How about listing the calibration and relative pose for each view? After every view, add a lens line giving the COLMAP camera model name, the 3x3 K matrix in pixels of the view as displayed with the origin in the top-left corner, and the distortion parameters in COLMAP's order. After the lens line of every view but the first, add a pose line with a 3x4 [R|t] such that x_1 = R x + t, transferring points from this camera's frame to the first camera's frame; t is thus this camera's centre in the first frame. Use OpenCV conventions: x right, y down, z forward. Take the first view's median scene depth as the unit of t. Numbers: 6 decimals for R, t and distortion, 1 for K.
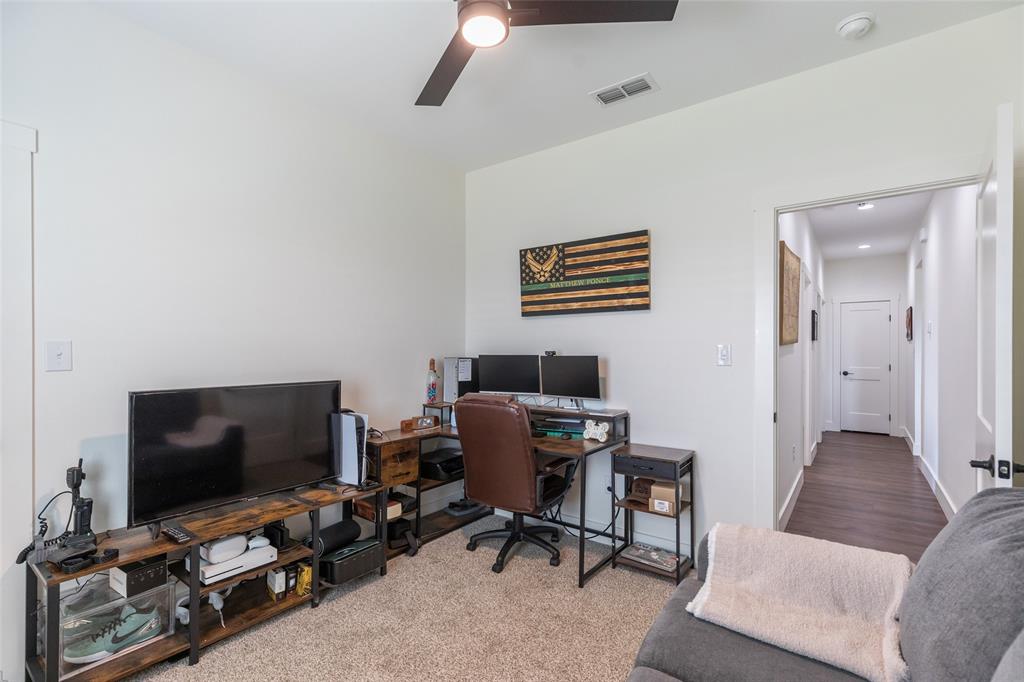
lens RADIAL K [[465.8, 0, 507.8], [0, 465.8, 346.0], [0, 0, 1]] dist [0.020167, -0.004838]
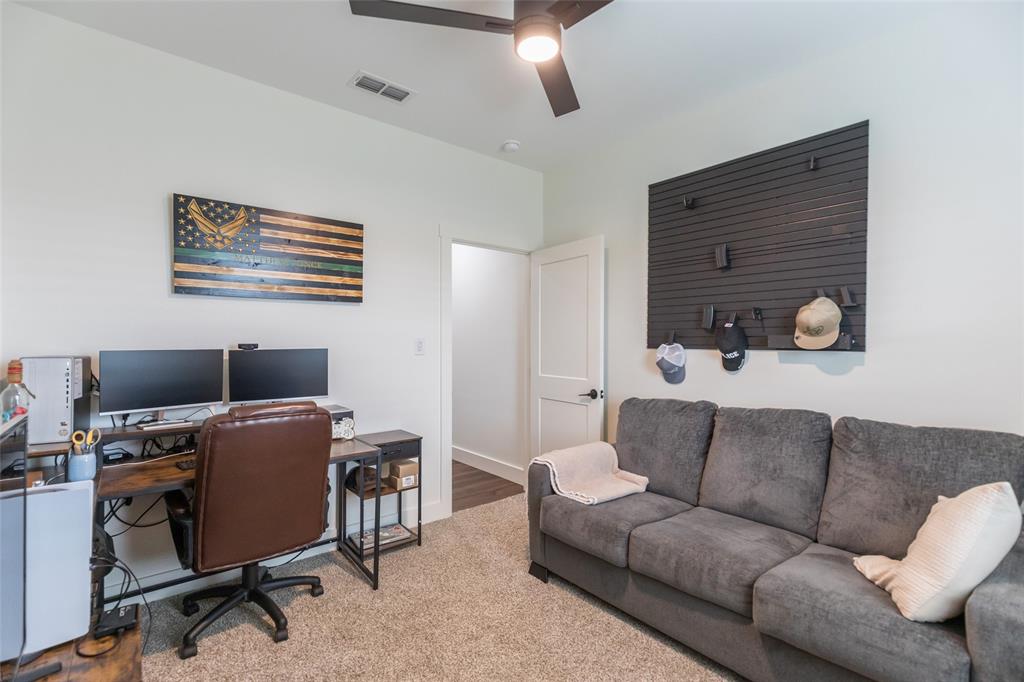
lens RADIAL K [[465.8, 0, 510.1], [0, 465.8, 341.7], [0, 0, 1]] dist [0.020167, -0.004838]
pose [[0.242600, -0.000804, 0.970126, -0.560955], [-0.006653, 0.999975, 0.002493, 0.002526], [-0.970104, -0.007059, 0.242589, 0.397809]]
